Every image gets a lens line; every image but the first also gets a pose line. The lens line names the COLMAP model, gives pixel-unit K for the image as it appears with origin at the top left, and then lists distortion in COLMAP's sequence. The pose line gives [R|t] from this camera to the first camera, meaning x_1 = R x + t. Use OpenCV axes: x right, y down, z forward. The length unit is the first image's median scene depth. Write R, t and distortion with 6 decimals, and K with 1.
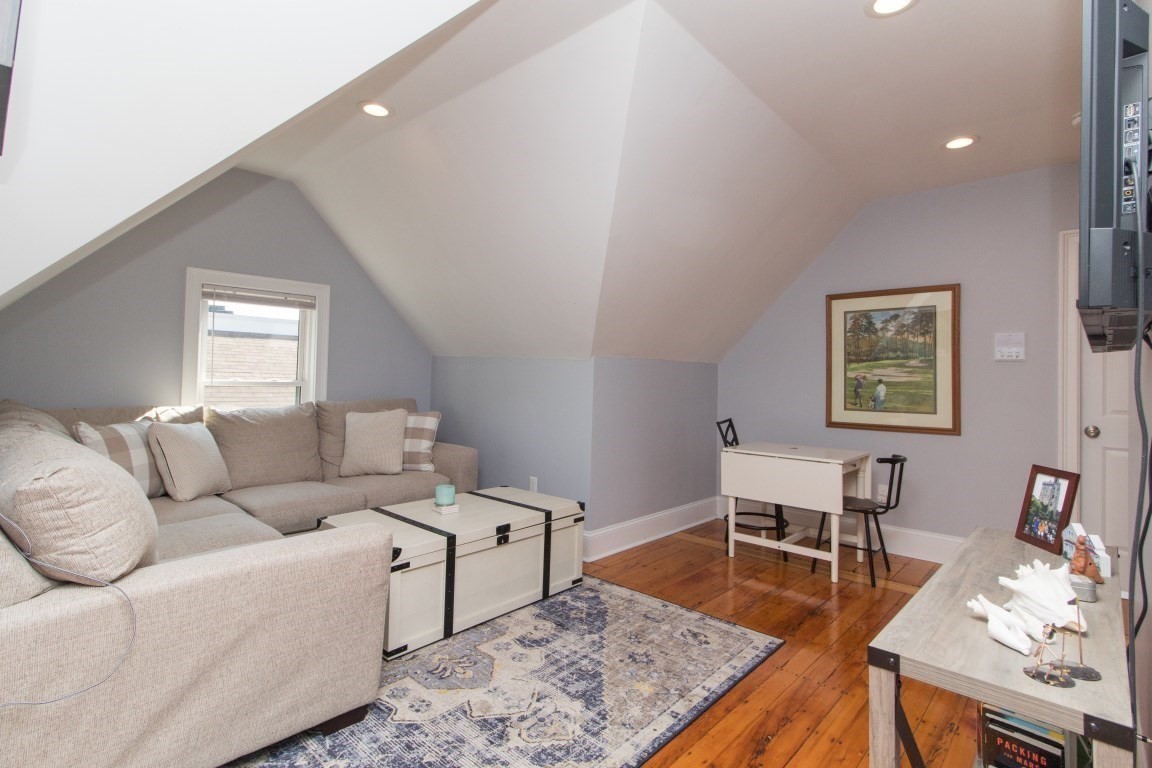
lens RADIAL K [[554.1, 0, 572.7], [0, 554.1, 369.8], [0, 0, 1]] dist [-0.008813, 0.001589]
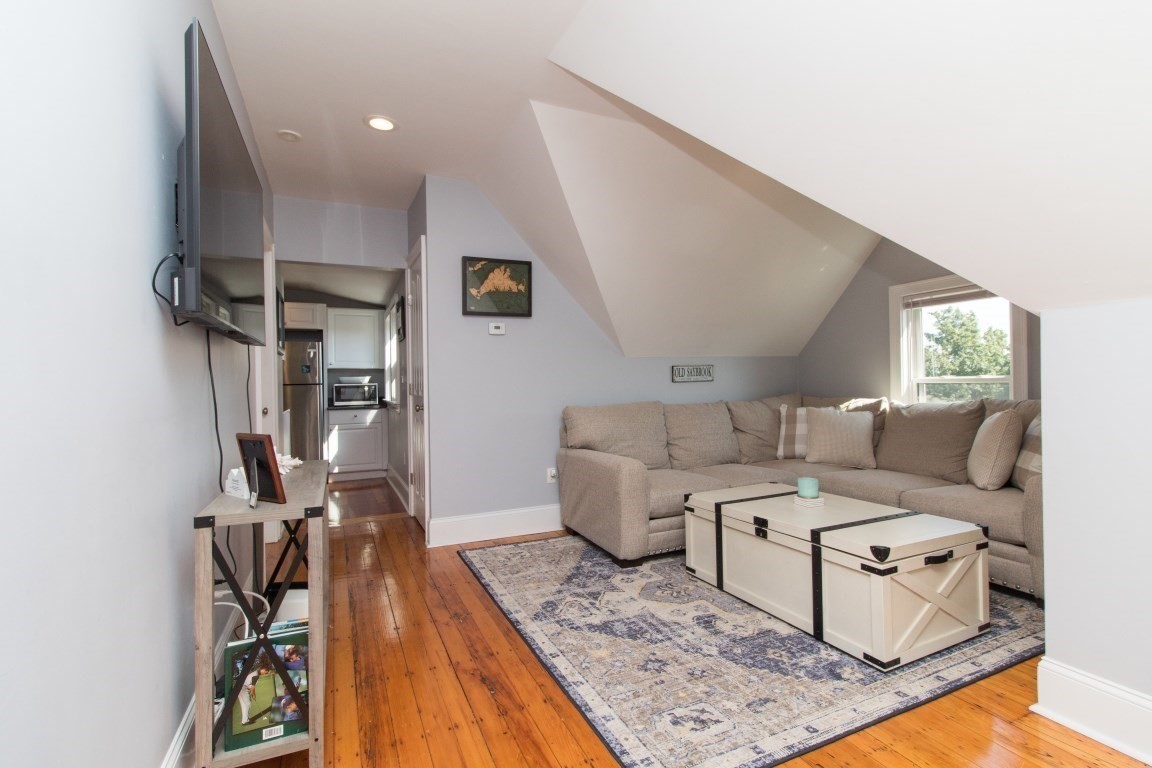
lens RADIAL K [[526.1, 0, 589.5], [0, 526.1, 383.2], [0, 0, 1]] dist [0.006942, 0.000656]
pose [[-0.356850, -0.016137, -0.934022, 0.965094], [0.019459, 0.999505, -0.024702, 0.067495], [0.933959, -0.026990, -0.356359, 1.190928]]
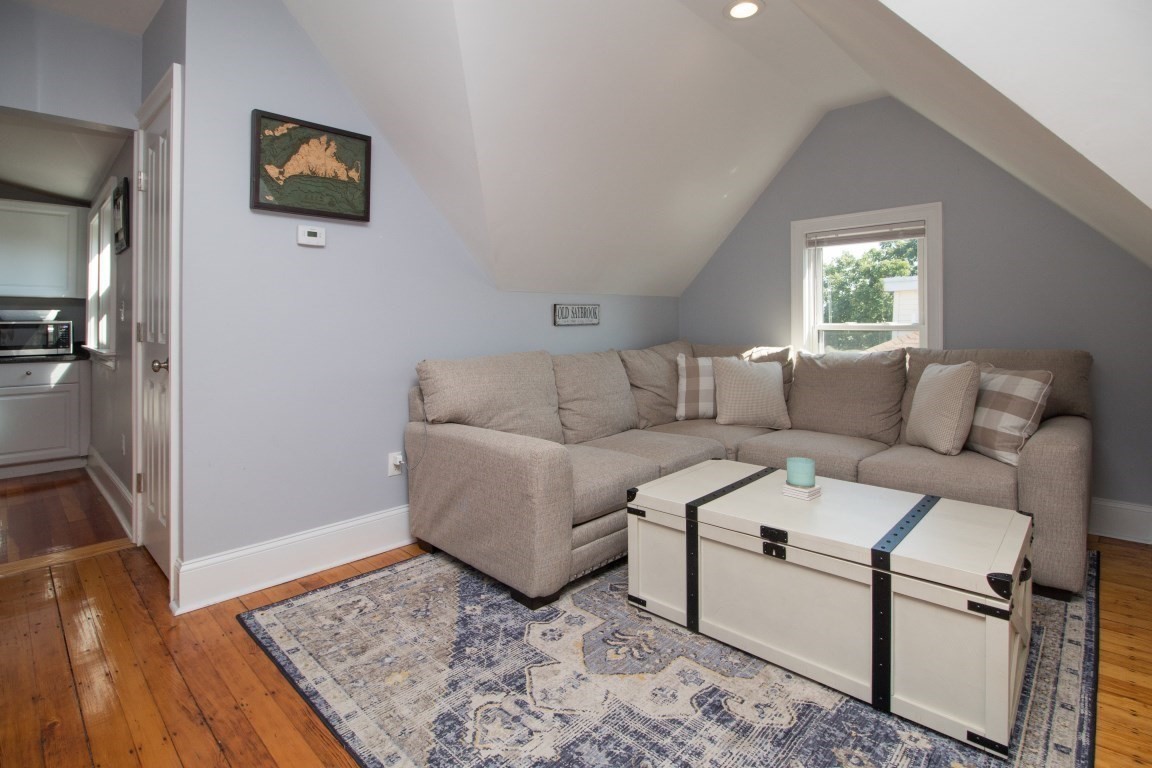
lens RADIAL K [[554.1, 0, 577.7], [0, 554.1, 321.3], [0, 0, 1]] dist [-0.008813, 0.001589]
pose [[-0.007087, -0.026420, -0.999626, 0.612968], [0.014816, 0.999538, -0.026522, 0.053016], [0.999865, -0.014999, -0.006692, 0.872456]]
